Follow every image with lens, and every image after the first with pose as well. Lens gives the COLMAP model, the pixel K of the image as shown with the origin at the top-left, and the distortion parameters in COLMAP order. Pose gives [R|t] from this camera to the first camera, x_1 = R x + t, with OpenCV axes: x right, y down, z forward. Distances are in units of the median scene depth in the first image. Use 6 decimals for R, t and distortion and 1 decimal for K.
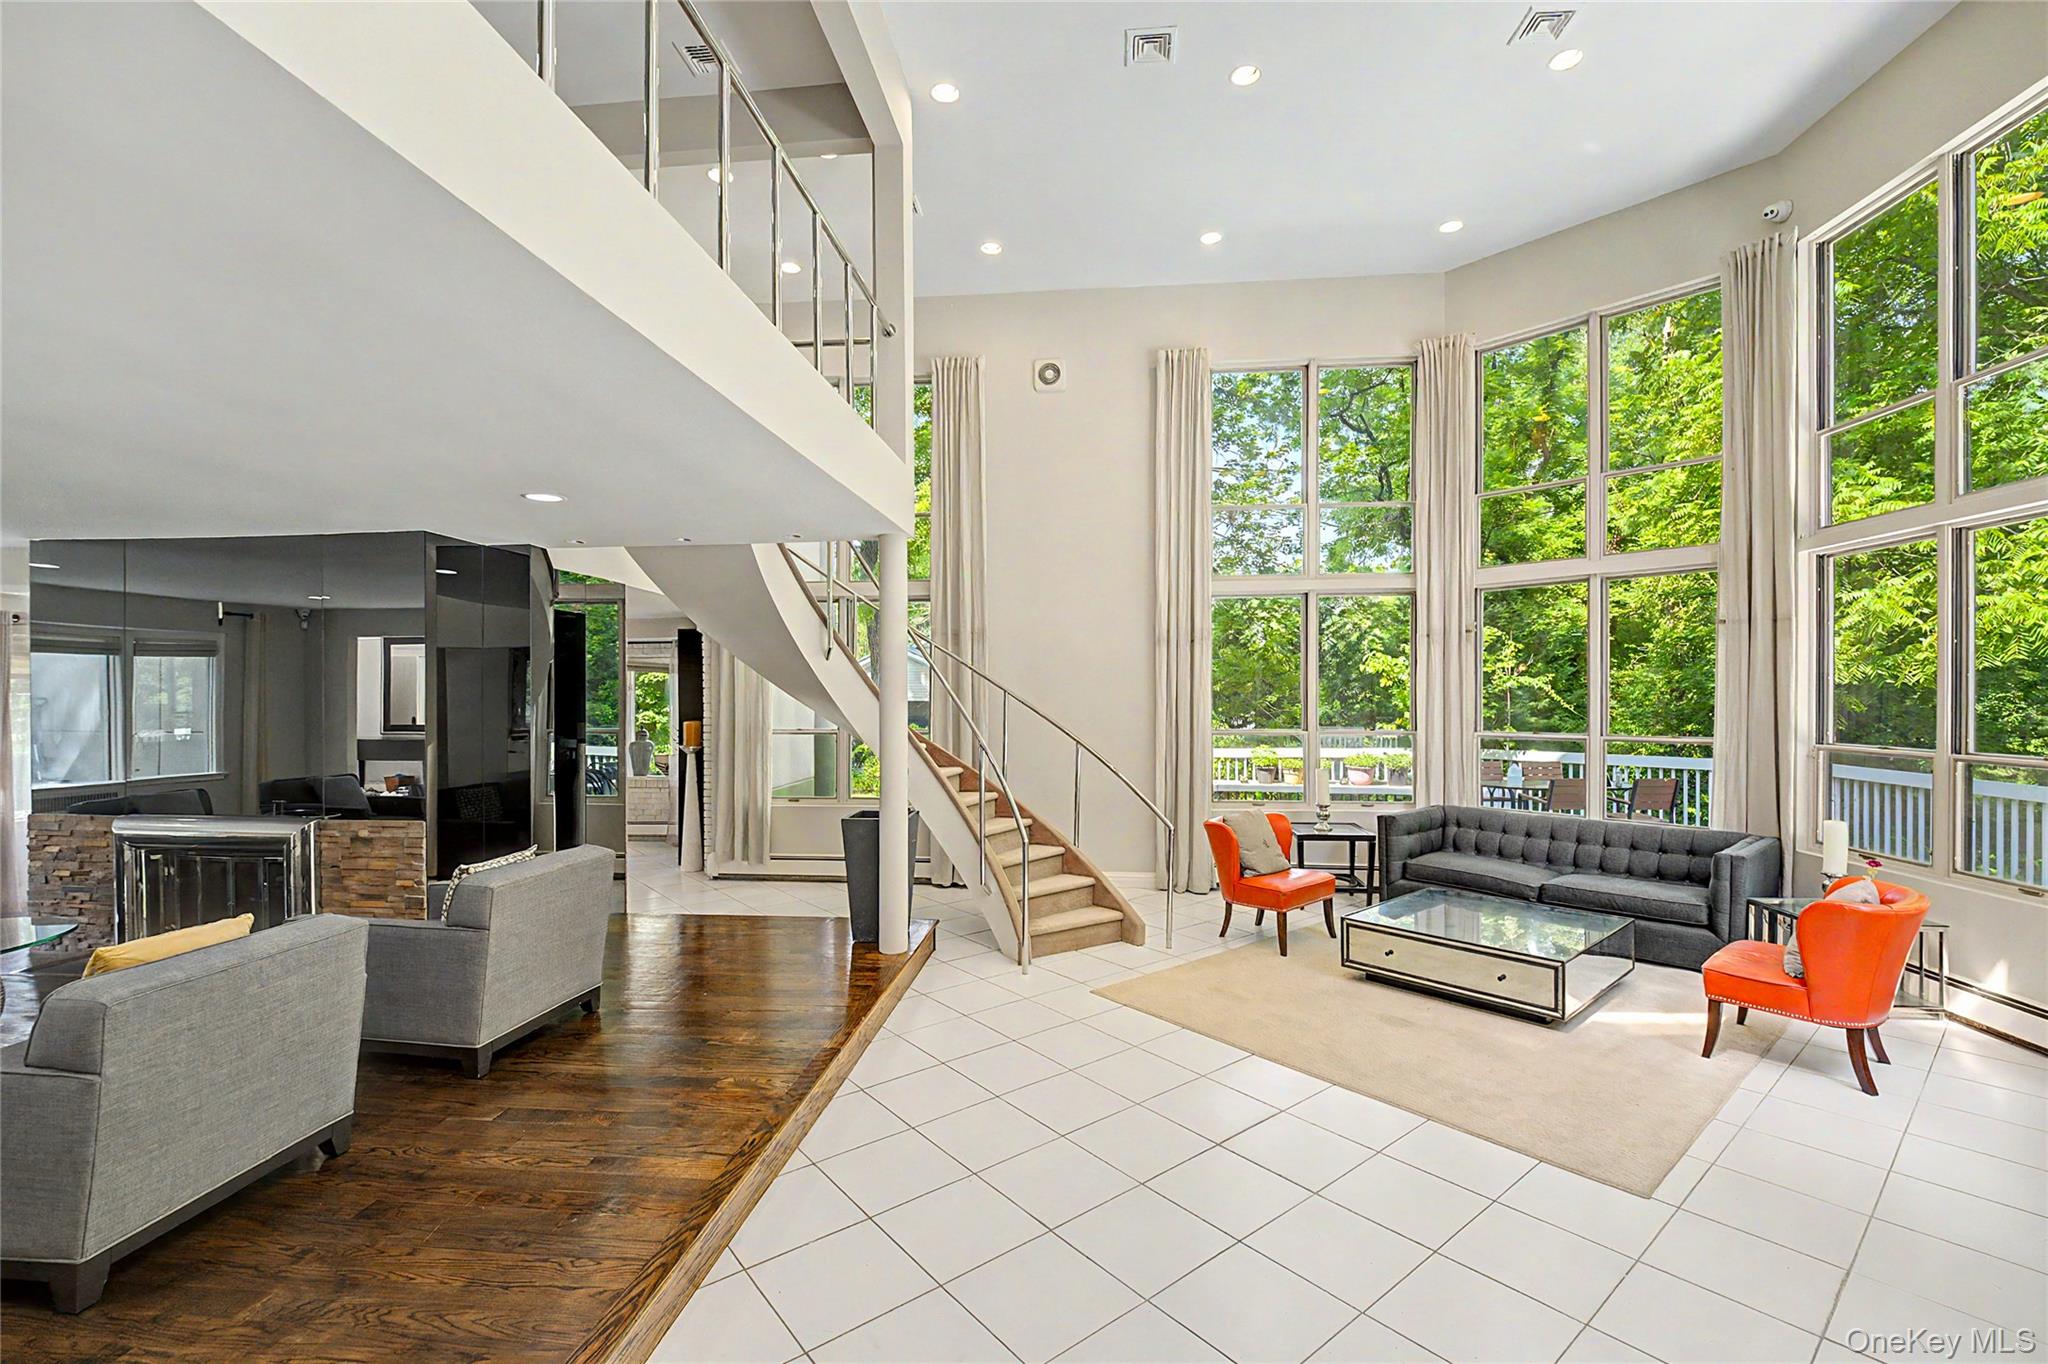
lens RADIAL K [[881.1, 0, 1027.0], [0, 881.1, 697.7], [0, 0, 1]] dist [-0.022922, -0.000607]
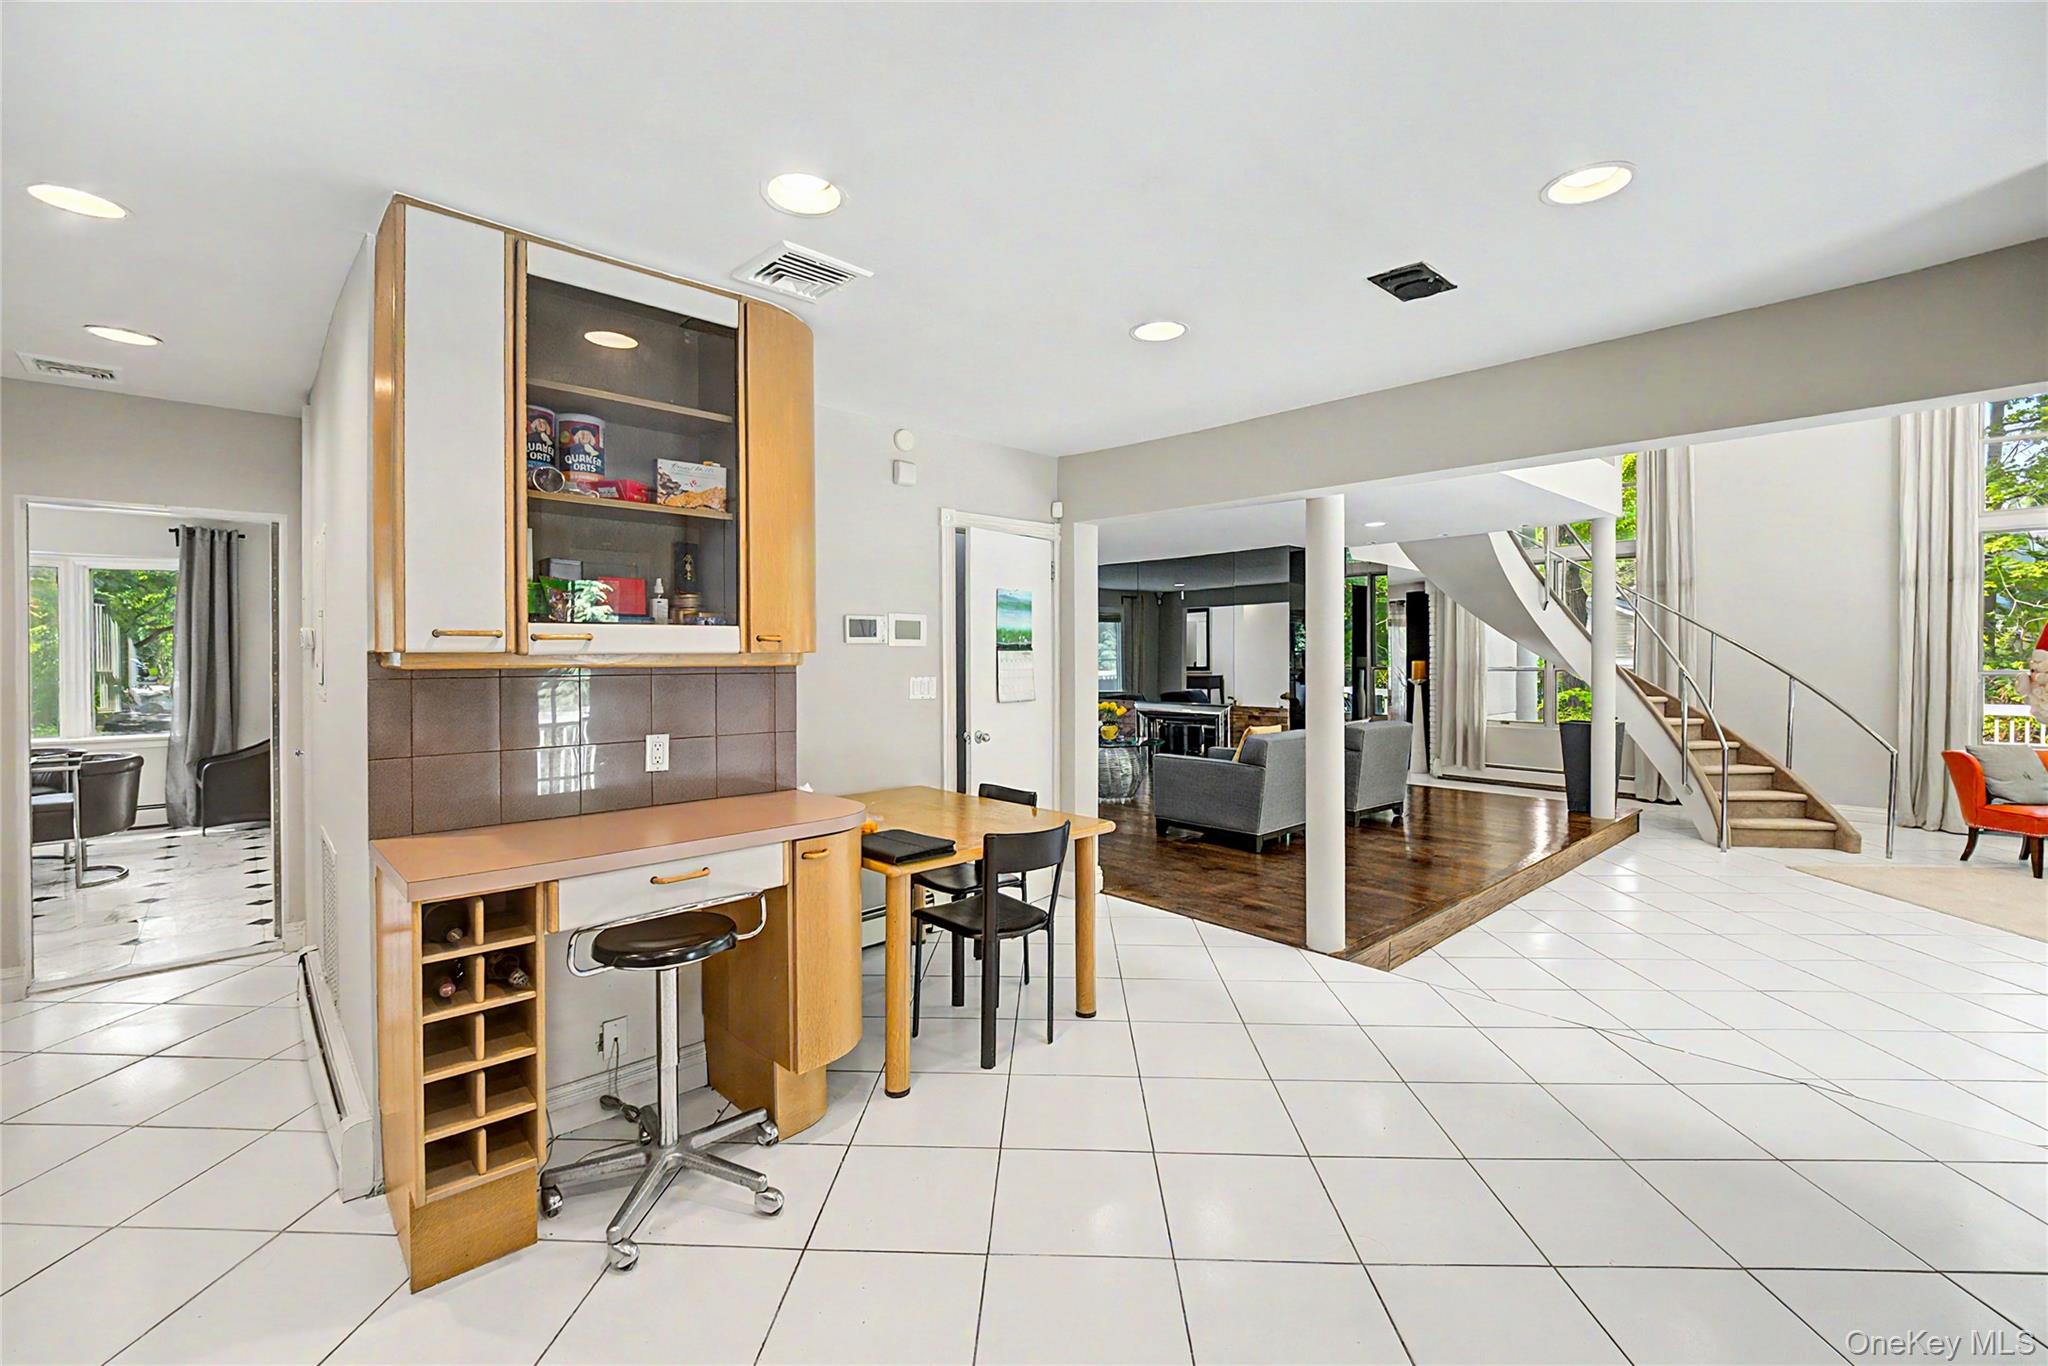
lens RADIAL K [[874.5, 0, 1018.8], [0, 874.5, 661.0], [0, 0, 1]] dist [-0.016025, -0.000558]
pose [[0.746218, 0.002338, -0.665697, 0.055020], [0.000642, 0.999991, 0.004232, 0.026334], [0.665701, -0.003585, 0.746210, -0.482420]]
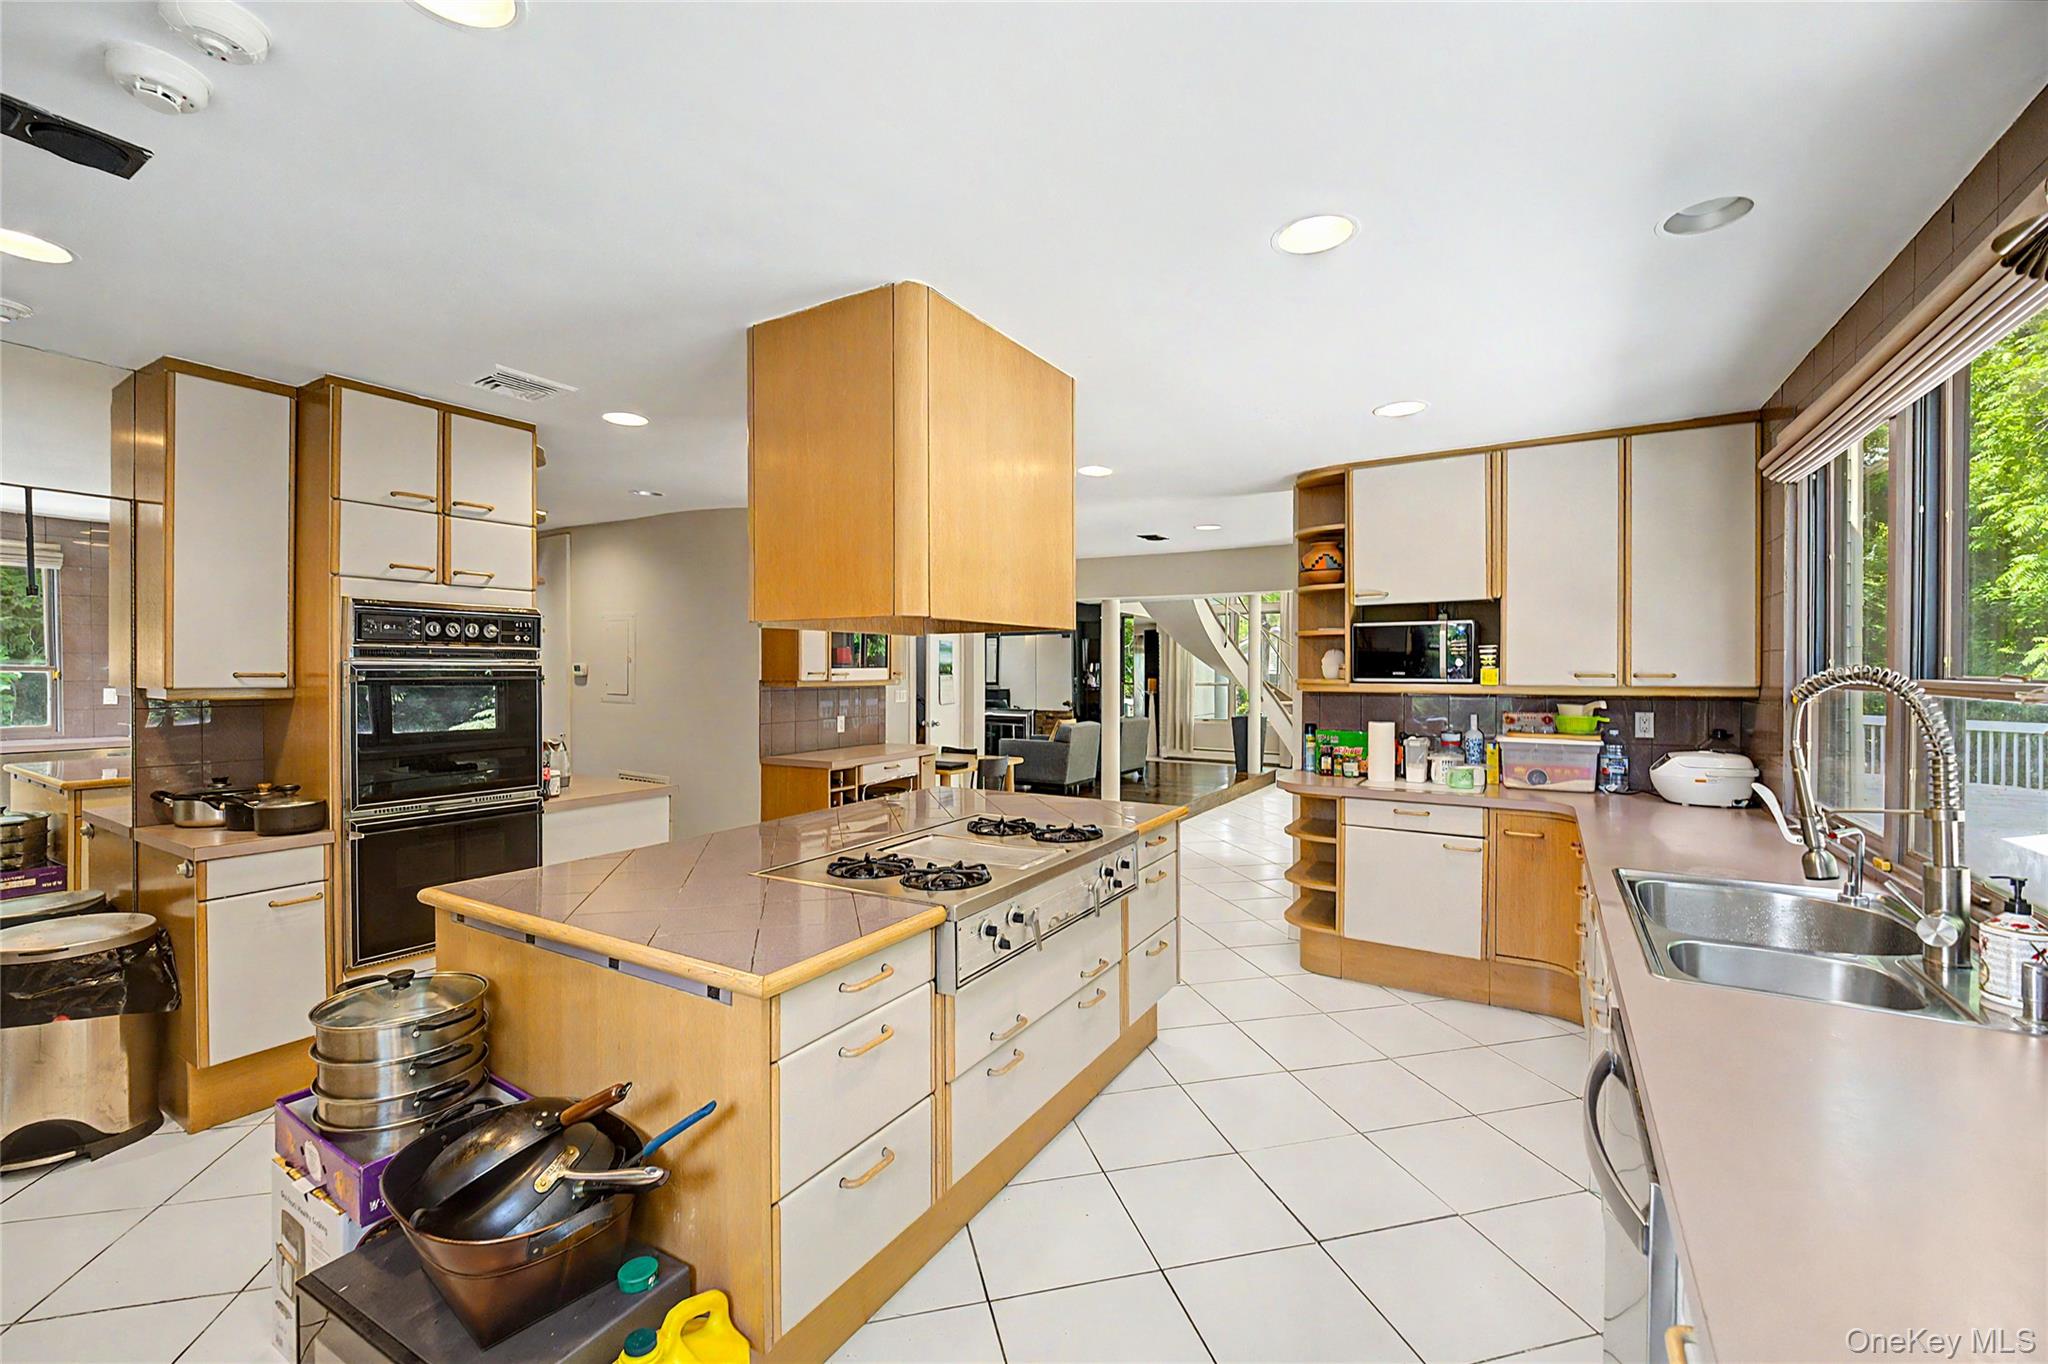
lens RADIAL K [[870.4, 0, 1037.0], [0, 870.4, 673.5], [0, 0, 1]] dist [0.027748, -0.031042]
pose [[0.910601, 0.001923, -0.413283, 0.218243], [-0.001286, 0.999998, 0.001819, 0.016547], [0.413285, -0.001125, 0.910601, -1.041919]]
